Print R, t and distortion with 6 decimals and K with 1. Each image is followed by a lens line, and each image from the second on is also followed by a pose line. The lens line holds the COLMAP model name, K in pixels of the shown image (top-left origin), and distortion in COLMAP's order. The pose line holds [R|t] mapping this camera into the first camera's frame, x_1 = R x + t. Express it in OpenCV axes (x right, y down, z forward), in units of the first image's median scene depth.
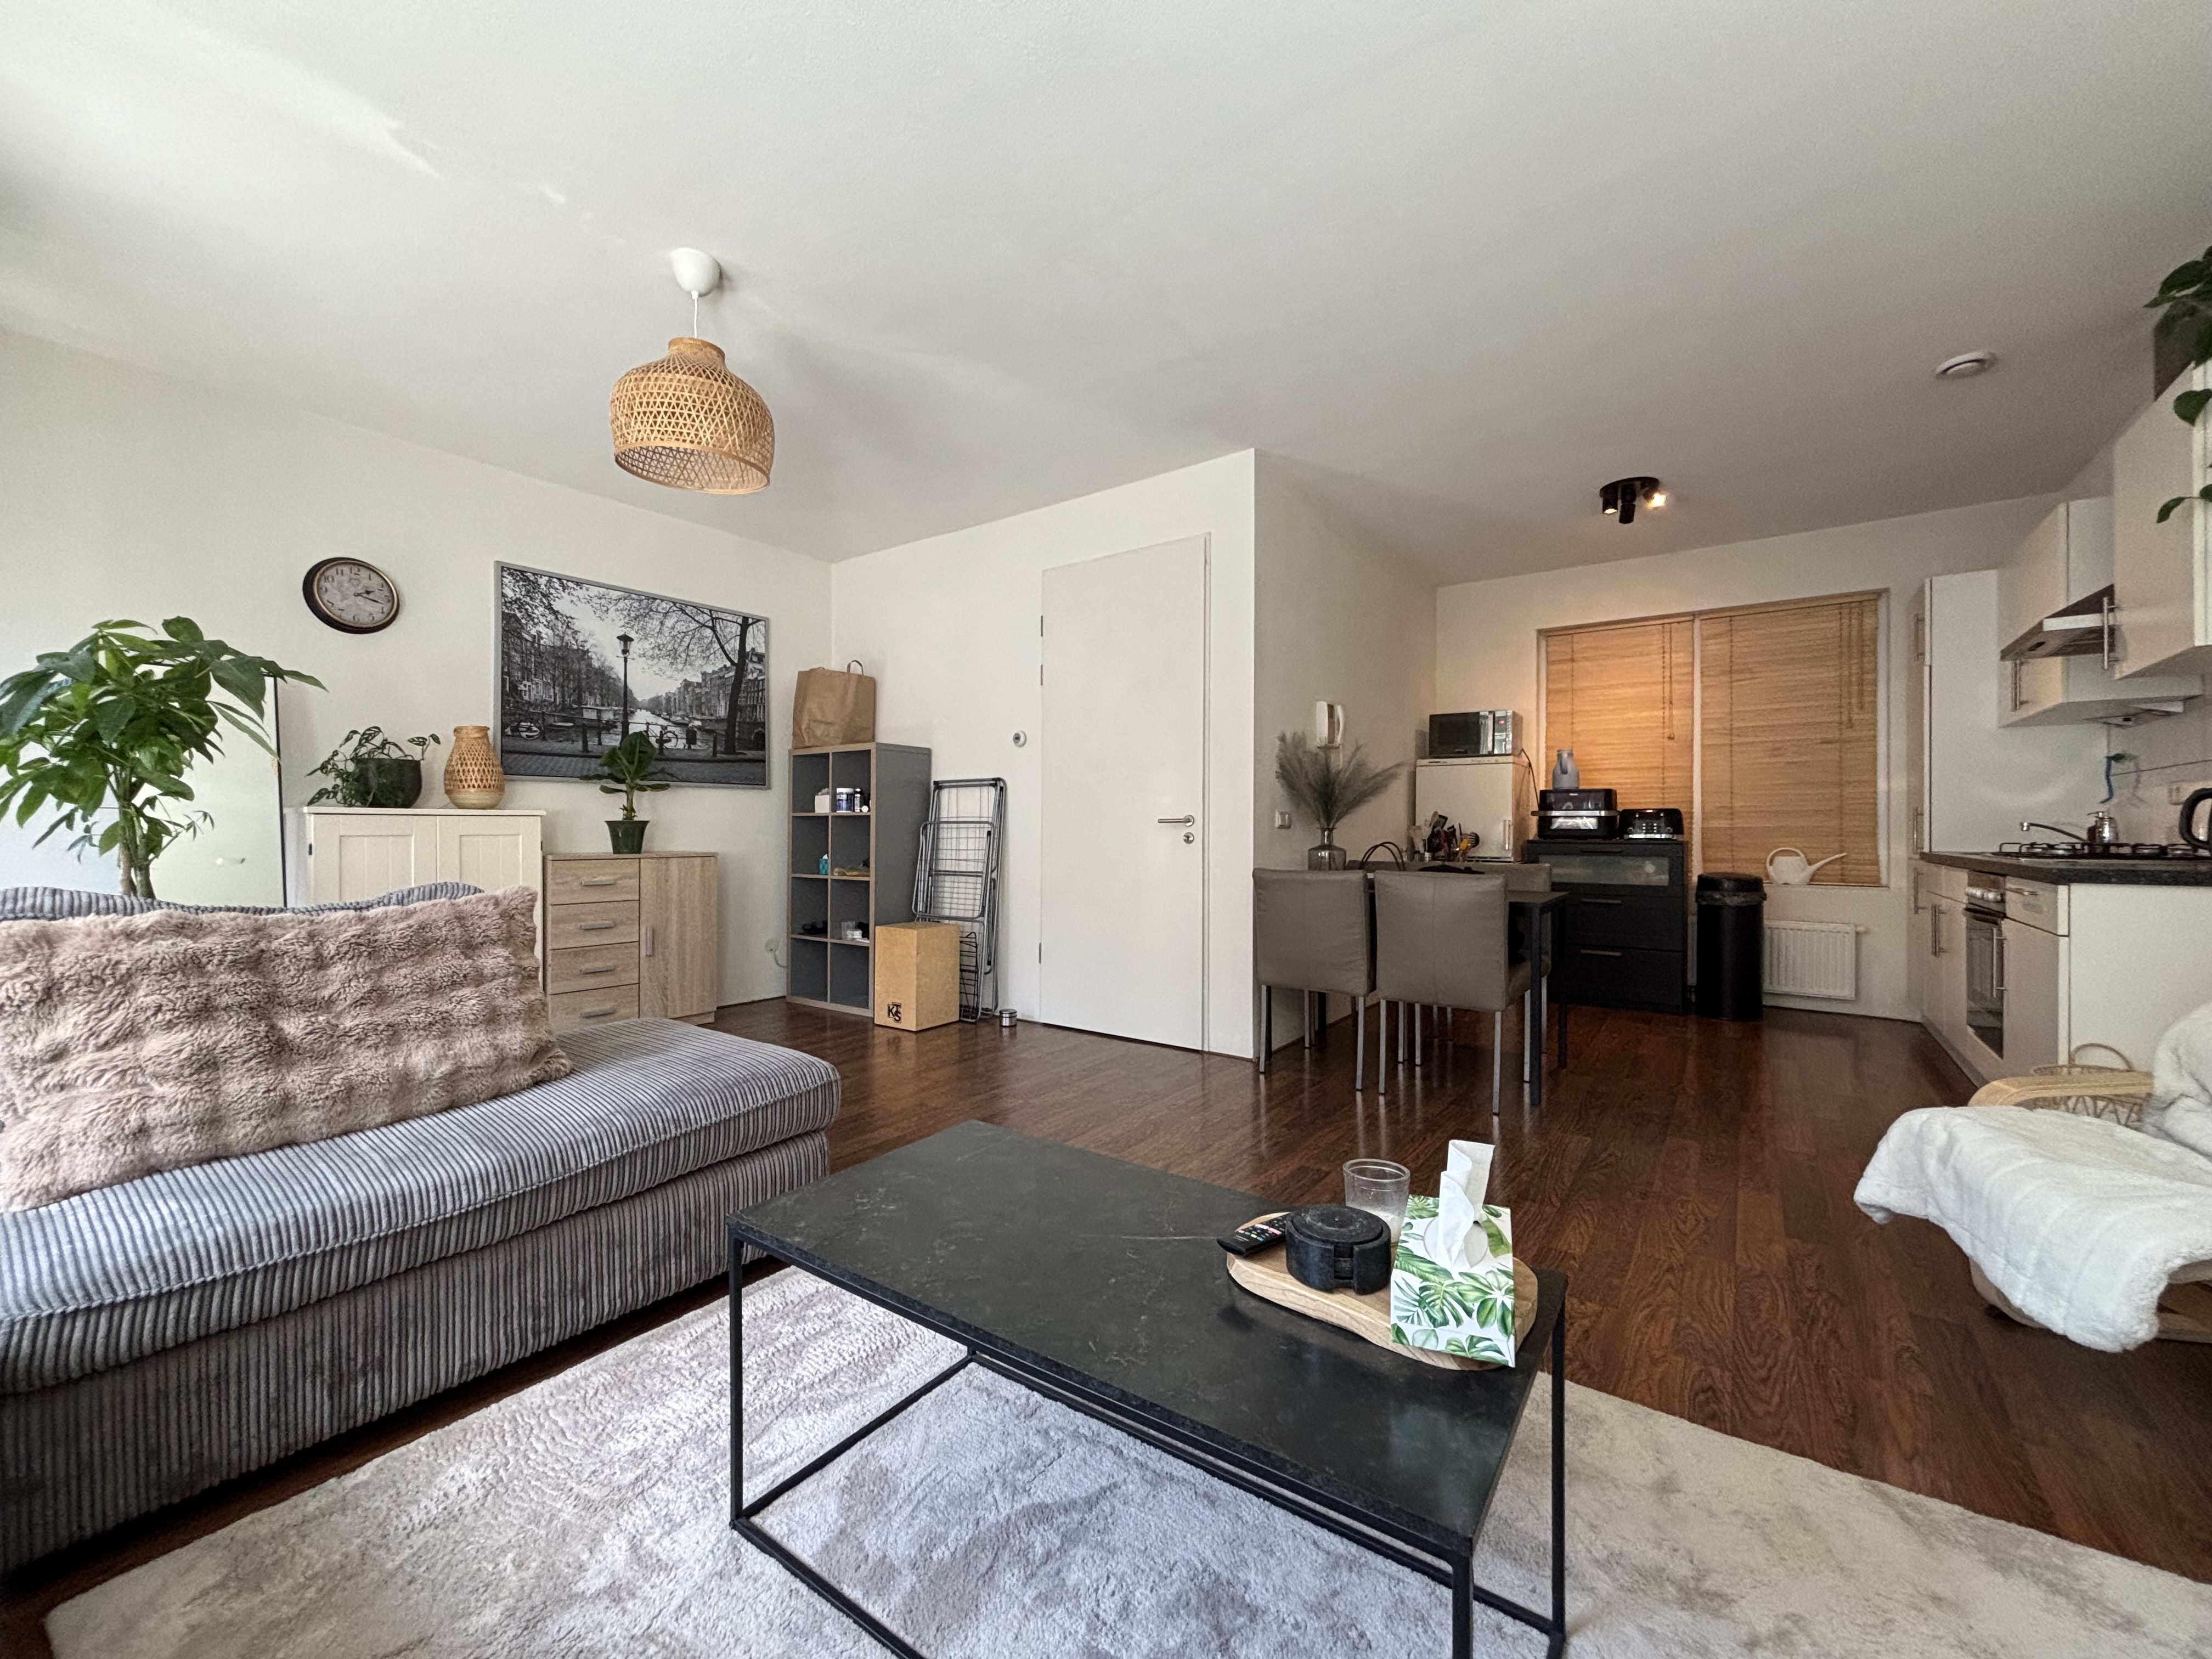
lens RADIAL K [[890.2, 0, 1106.0], [0, 890.2, 829.5], [0, 0, 1]] dist [0.001203, 0.000128]
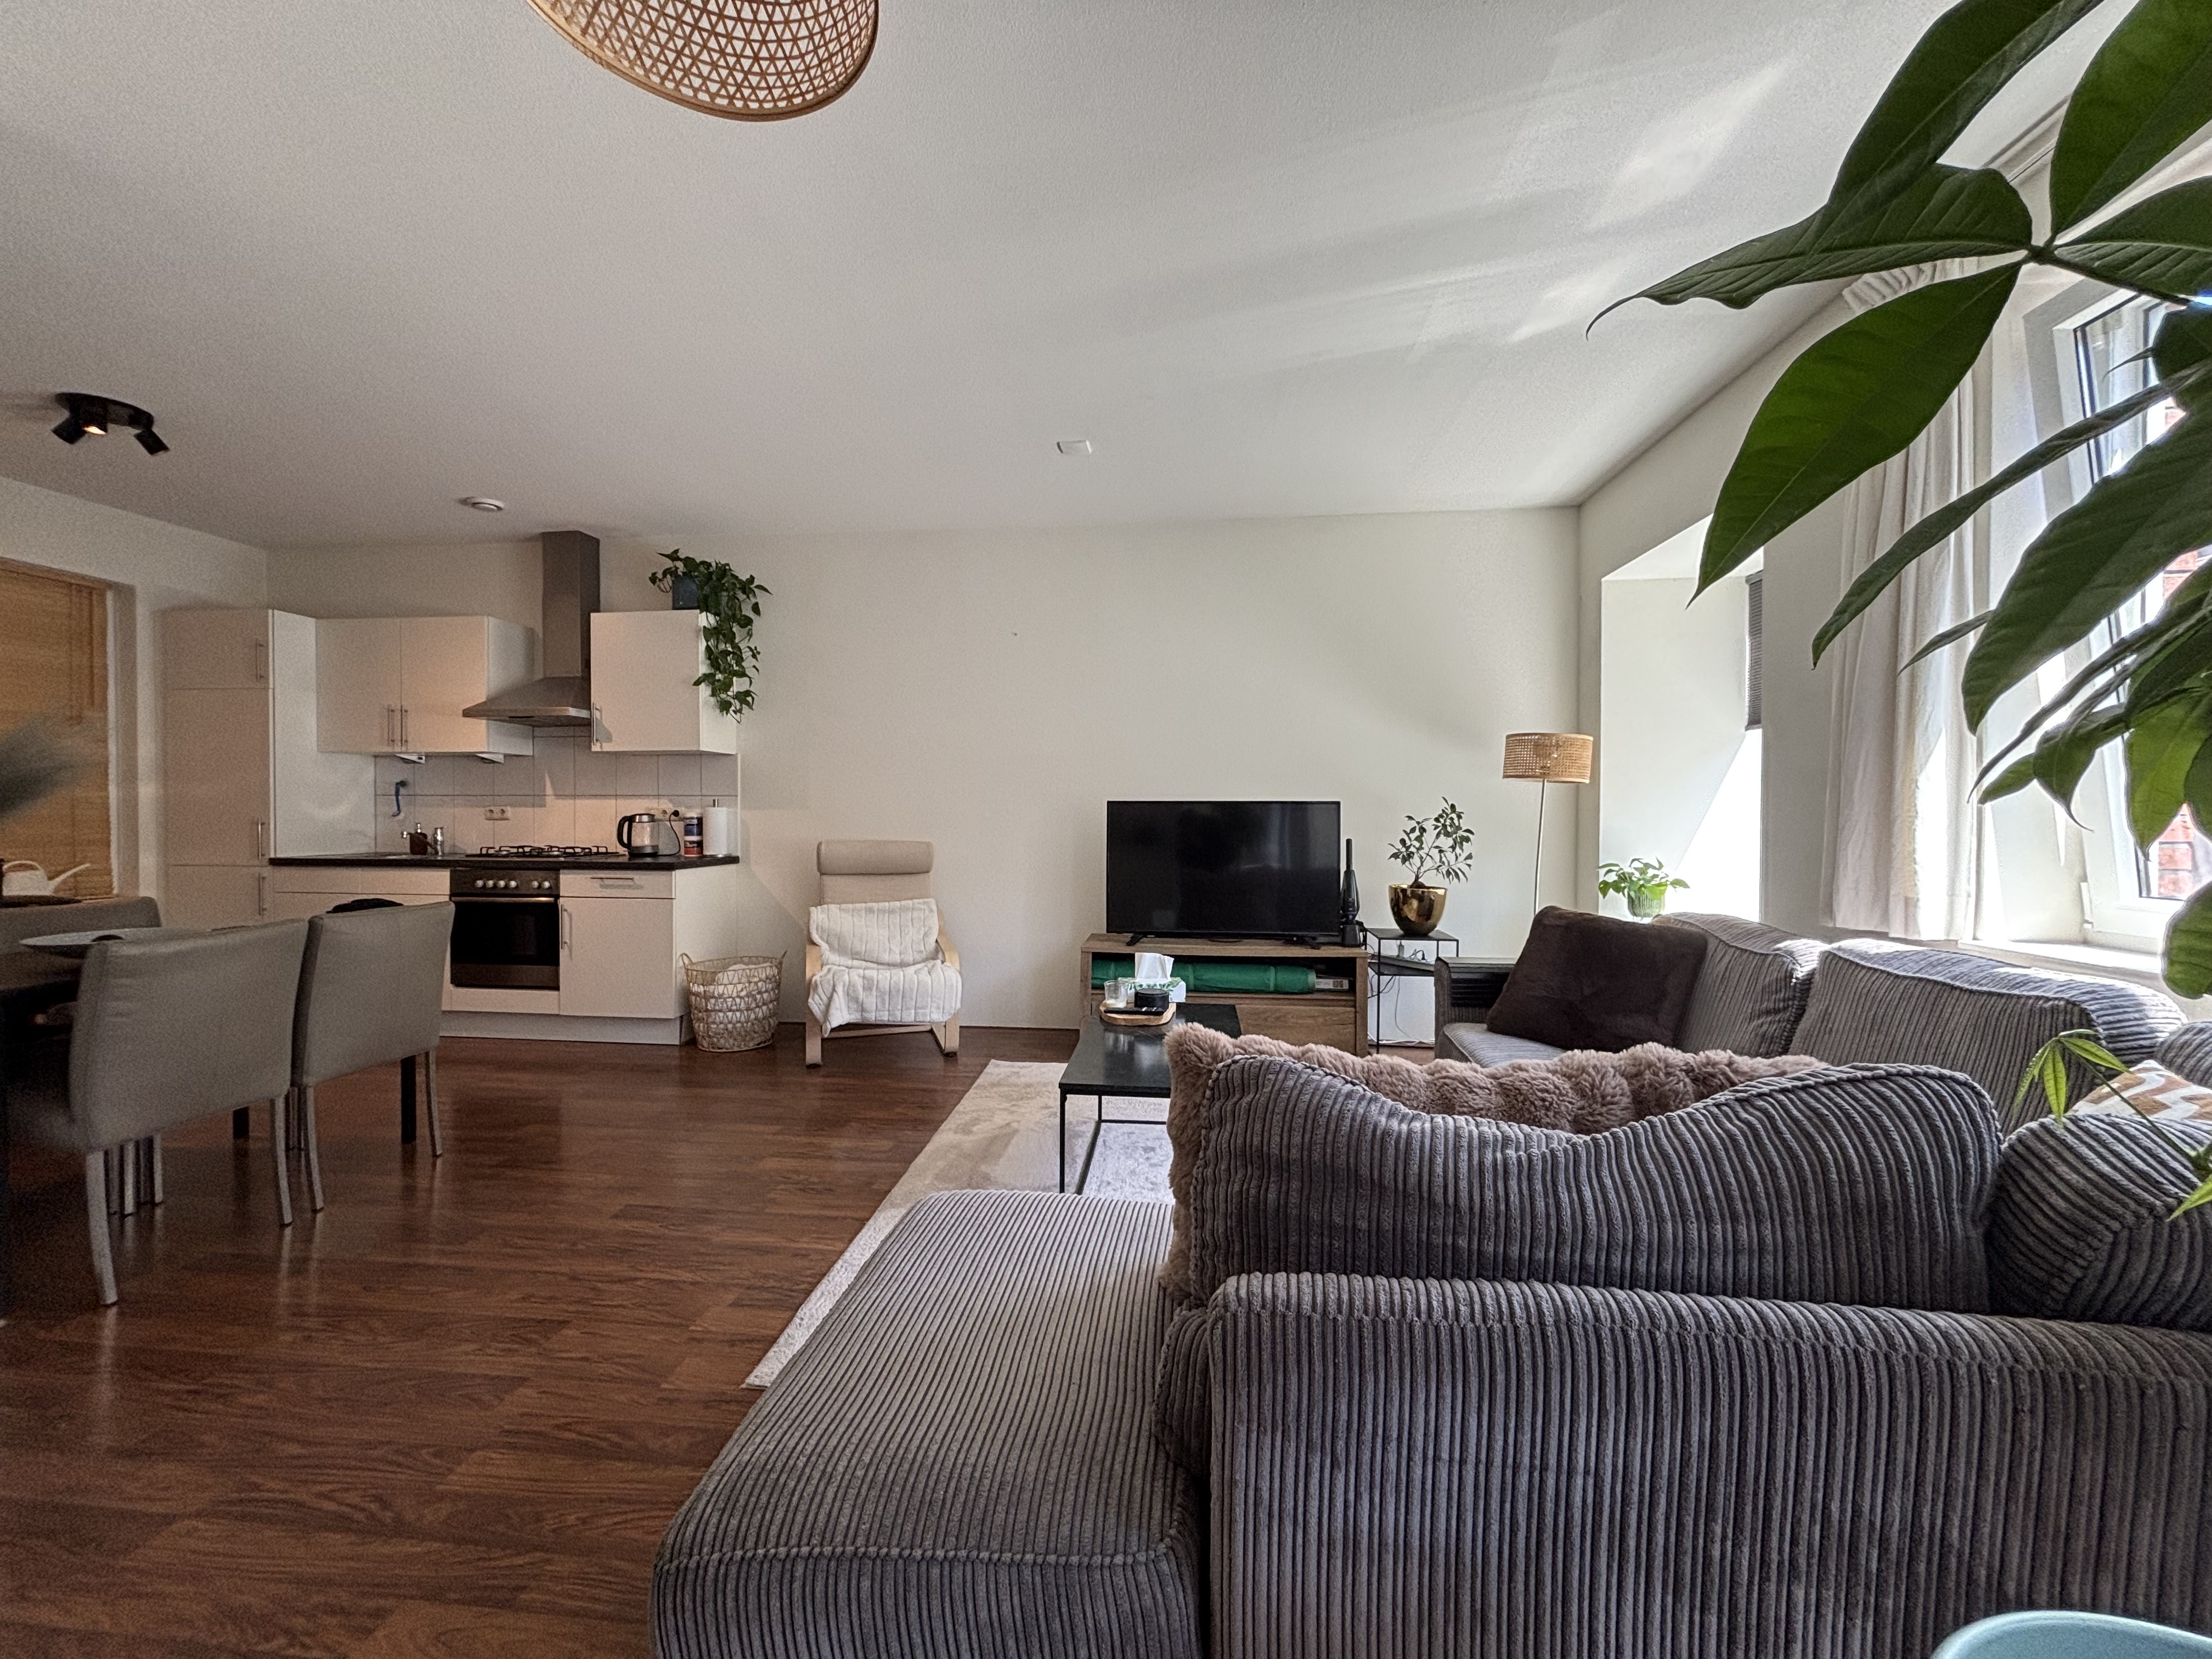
lens RADIAL K [[886.1, 0, 1098.1], [0, 886.1, 824.3], [0, 0, 1]] dist [-0.000730, -0.000332]
pose [[-0.491183, -0.013746, 0.870948, -0.451272], [-0.003475, 0.999898, 0.013821, -0.029833], [-0.871049, 0.003762, -0.491181, 0.541563]]
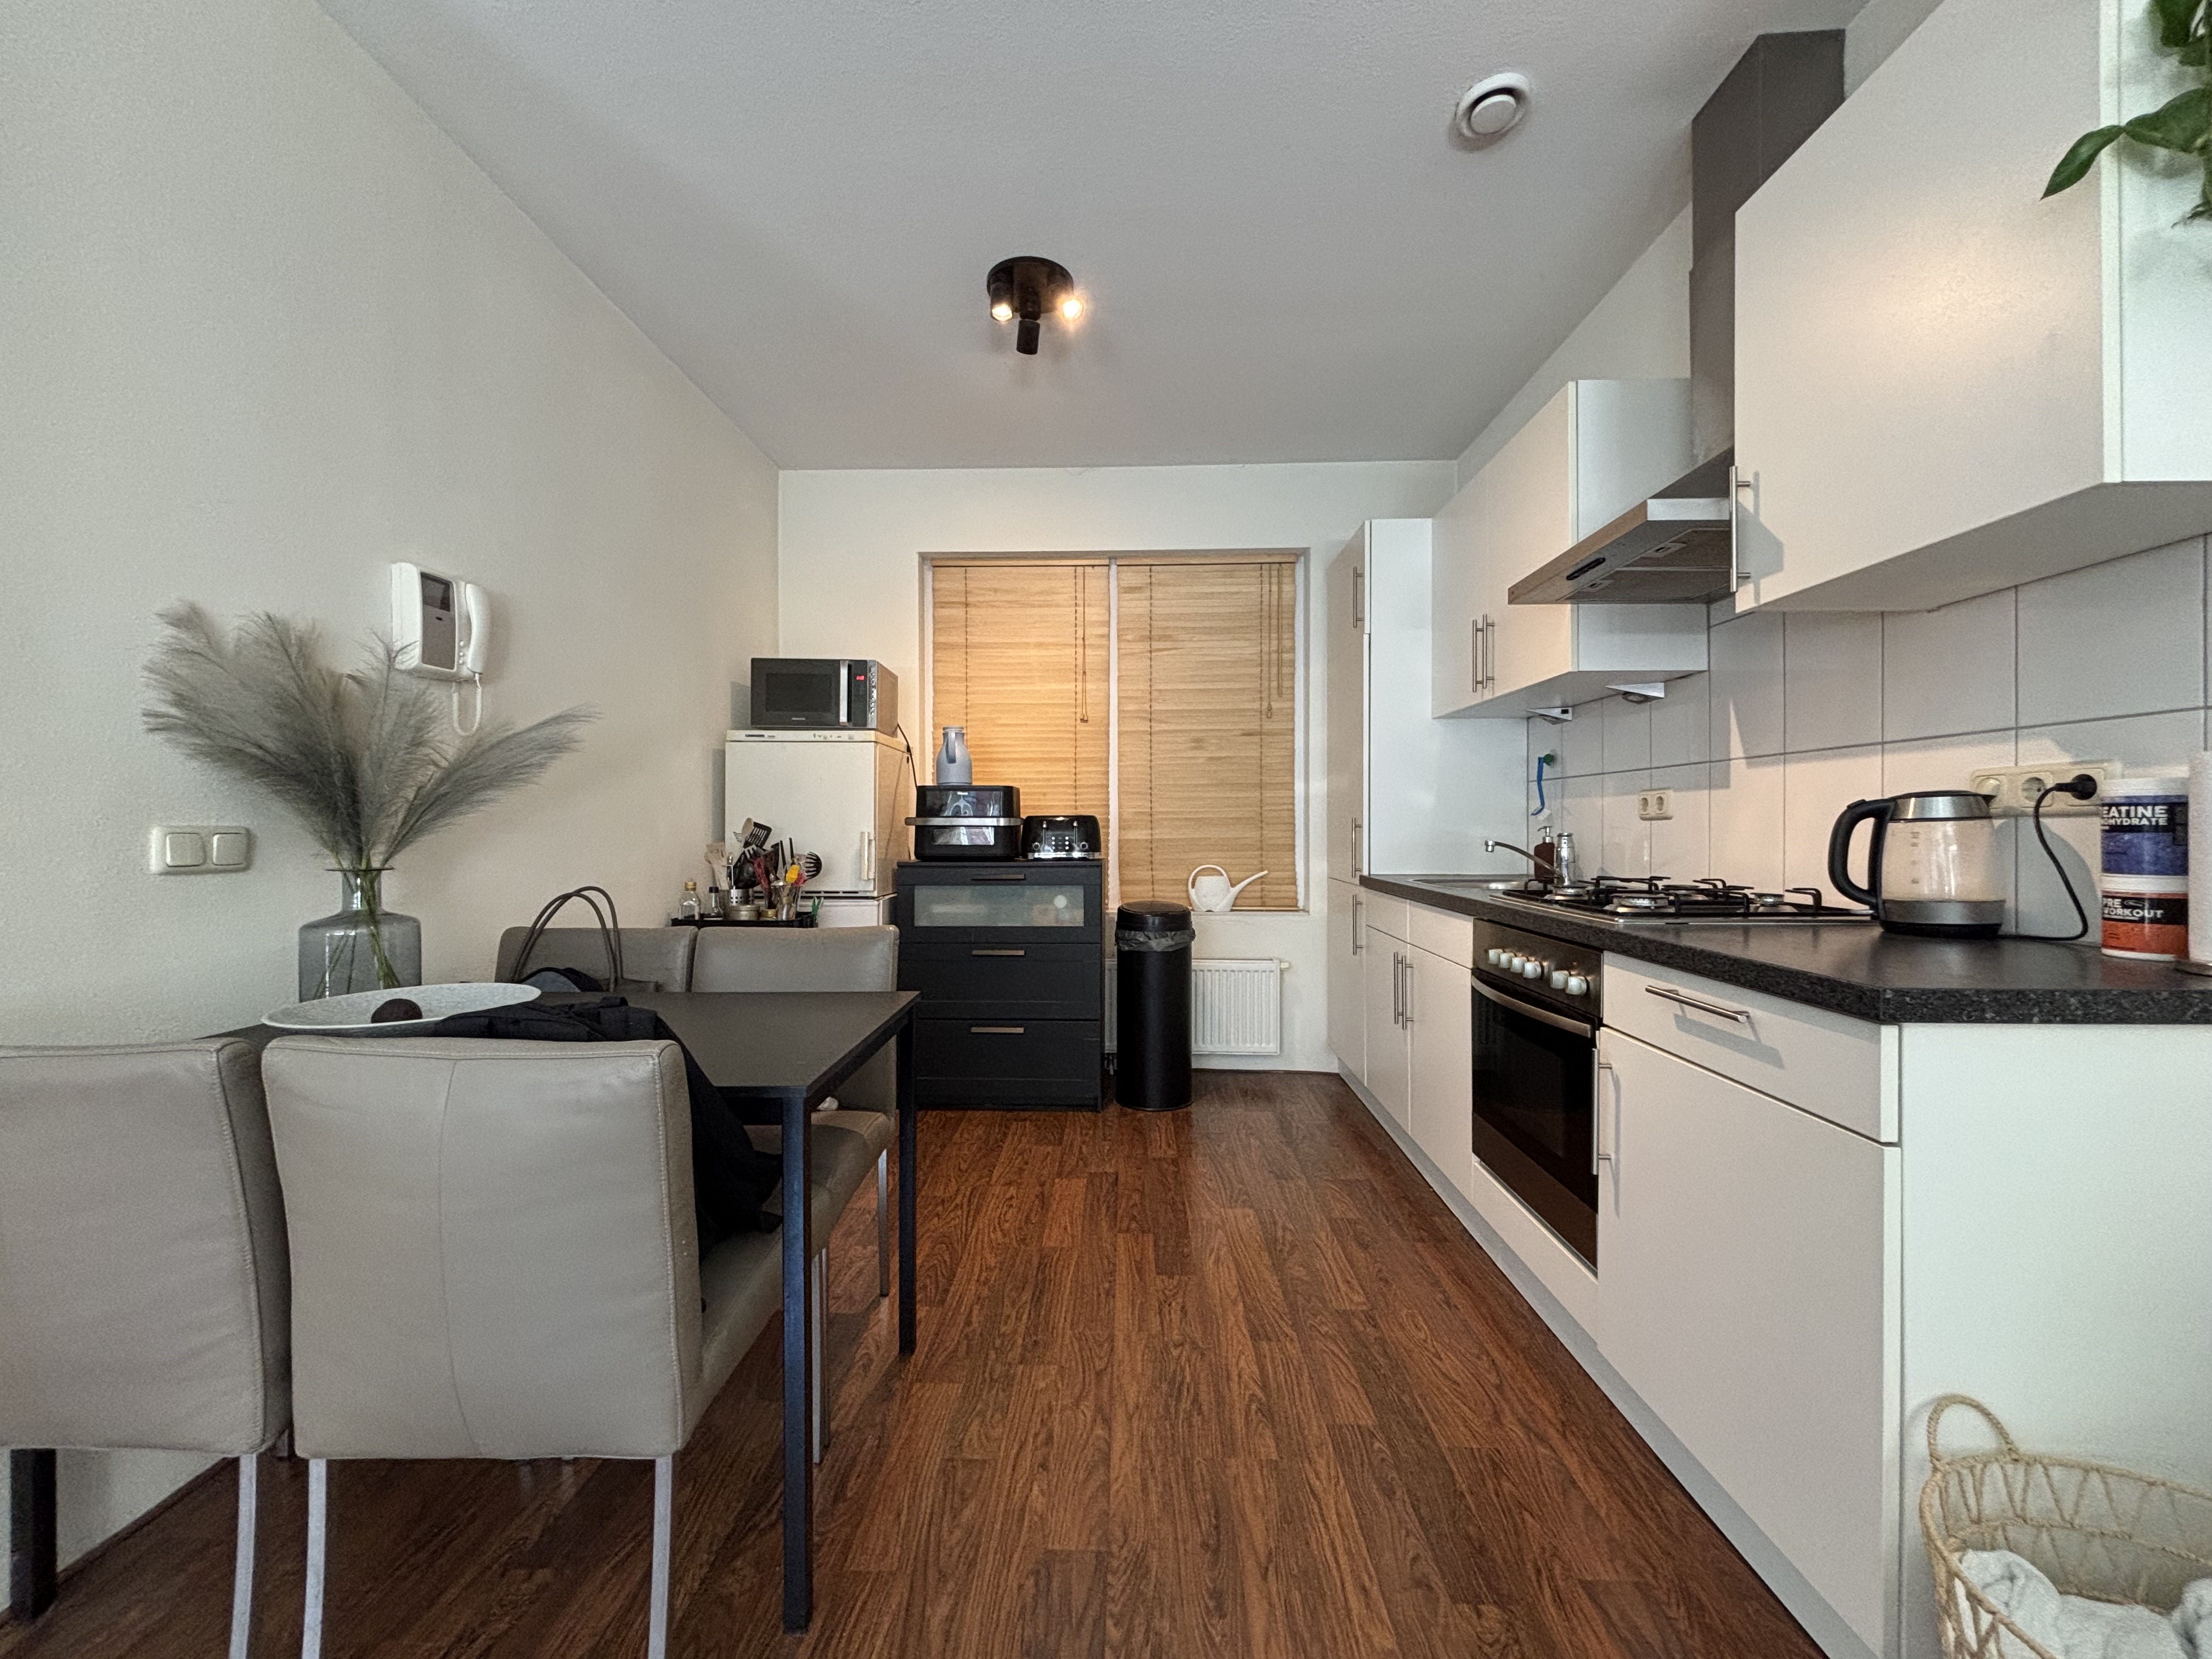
lens RADIAL K [[886.1, 0, 1098.1], [0, 886.1, 824.3], [0, 0, 1]] dist [-0.000730, -0.000332]
pose [[0.831244, -0.002227, 0.555903, 0.251092], [0.002948, 0.999996, -0.000401, -0.016287], [-0.555900, 0.001972, 0.831247, 0.409983]]
